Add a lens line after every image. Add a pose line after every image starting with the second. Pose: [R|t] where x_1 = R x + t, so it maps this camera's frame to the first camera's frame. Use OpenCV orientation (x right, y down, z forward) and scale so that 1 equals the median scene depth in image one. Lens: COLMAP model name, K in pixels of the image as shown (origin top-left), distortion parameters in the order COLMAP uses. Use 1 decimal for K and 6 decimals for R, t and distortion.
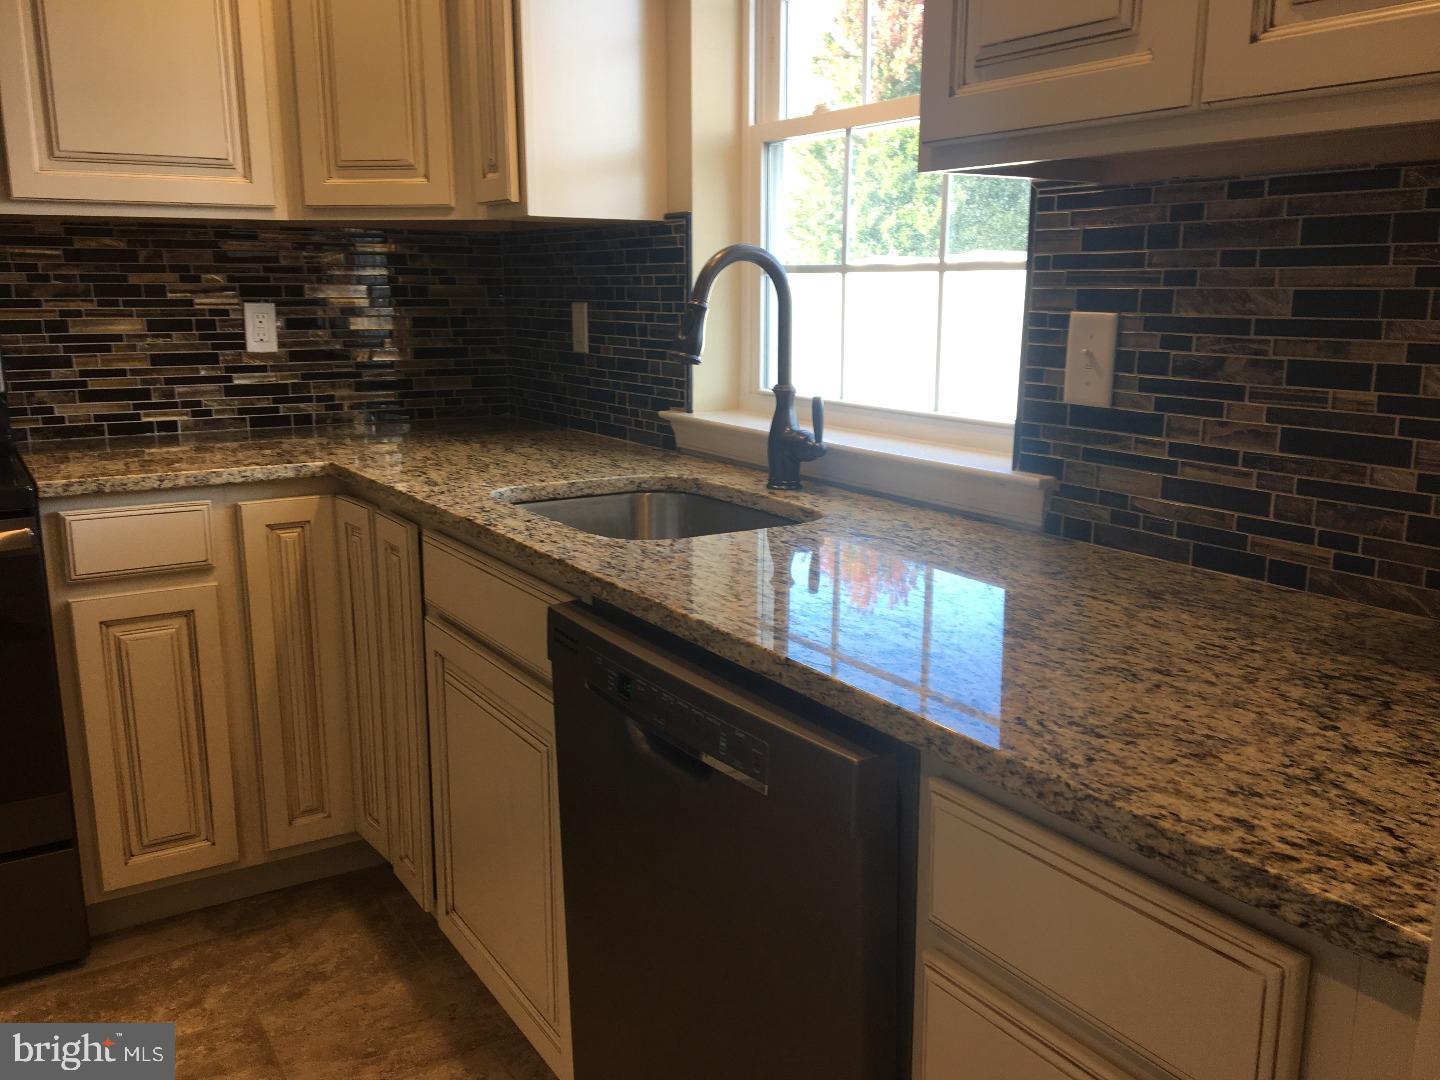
lens RADIAL K [[1210.7, 0, 713.6], [0, 1210.7, 548.0], [0, 0, 1]] dist [0.080444, -0.112395]
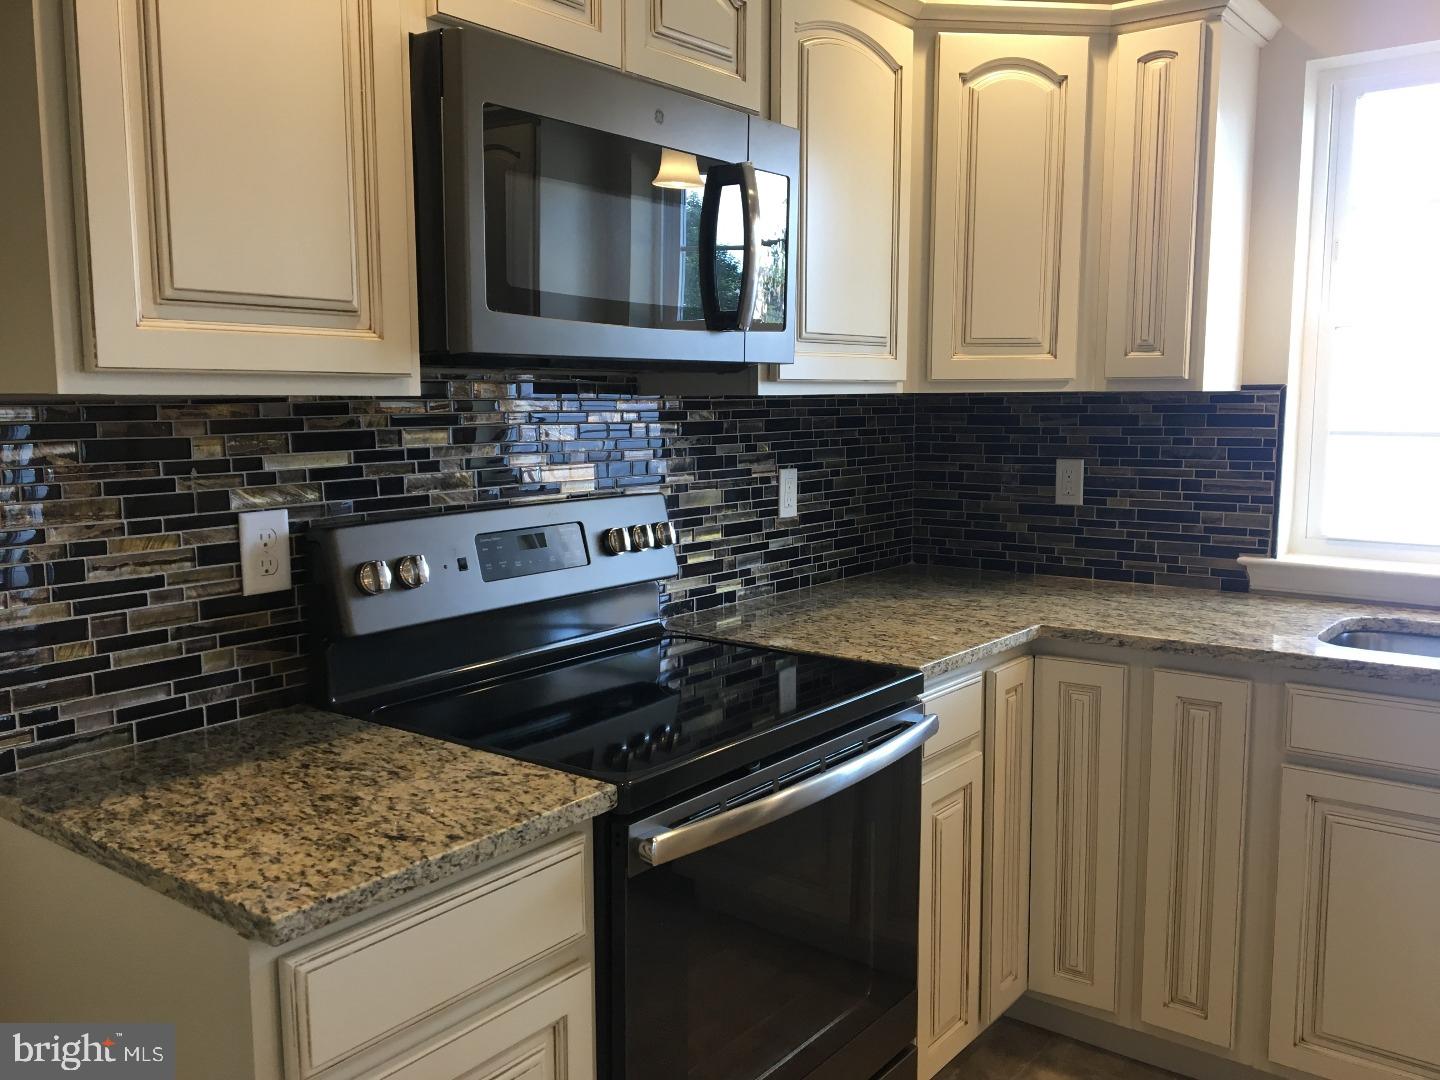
lens RADIAL K [[1210.7, 0, 713.3], [0, 1210.7, 540.5], [0, 0, 1]] dist [0.080444, -0.112395]
pose [[0.942324, -0.044732, 0.331699, -0.814011], [0.076828, 0.993476, -0.084284, -0.066751], [-0.325765, 0.104907, 0.939613, 0.096659]]
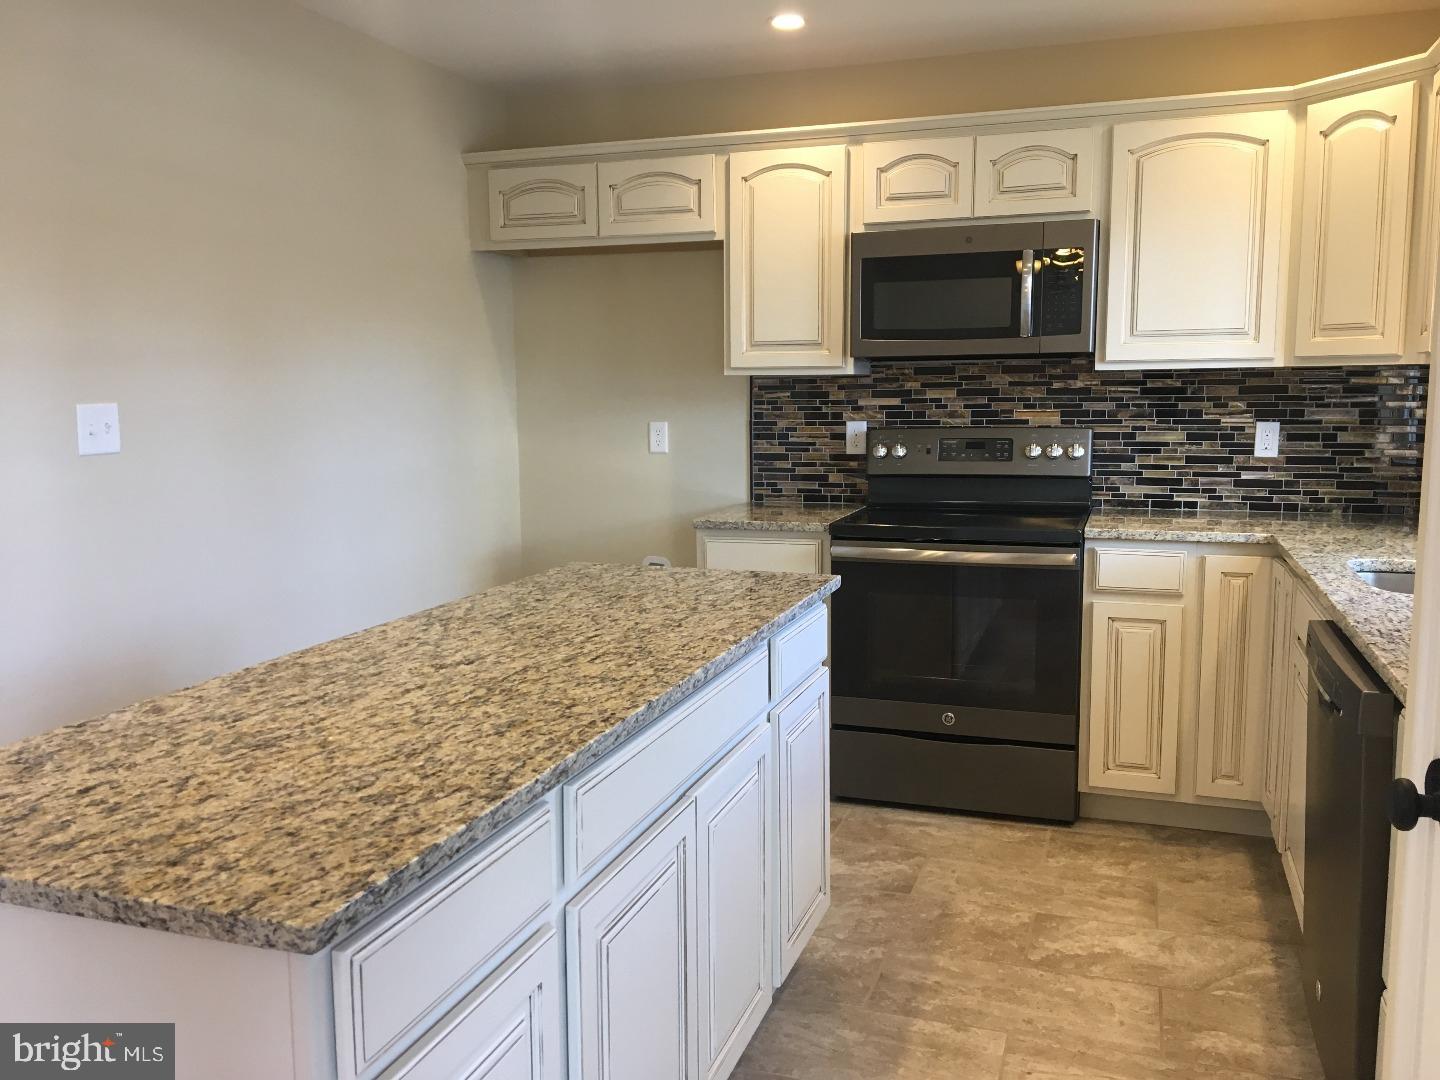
lens RADIAL K [[1210.7, 0, 707.1], [0, 1210.7, 538.3], [0, 0, 1]] dist [0.080444, -0.112395]
pose [[0.618673, 0.093554, -0.780058, 0.354897], [-0.158375, 0.987353, -0.007193, 0.044049], [0.769520, 0.127992, 0.625665, -0.367604]]
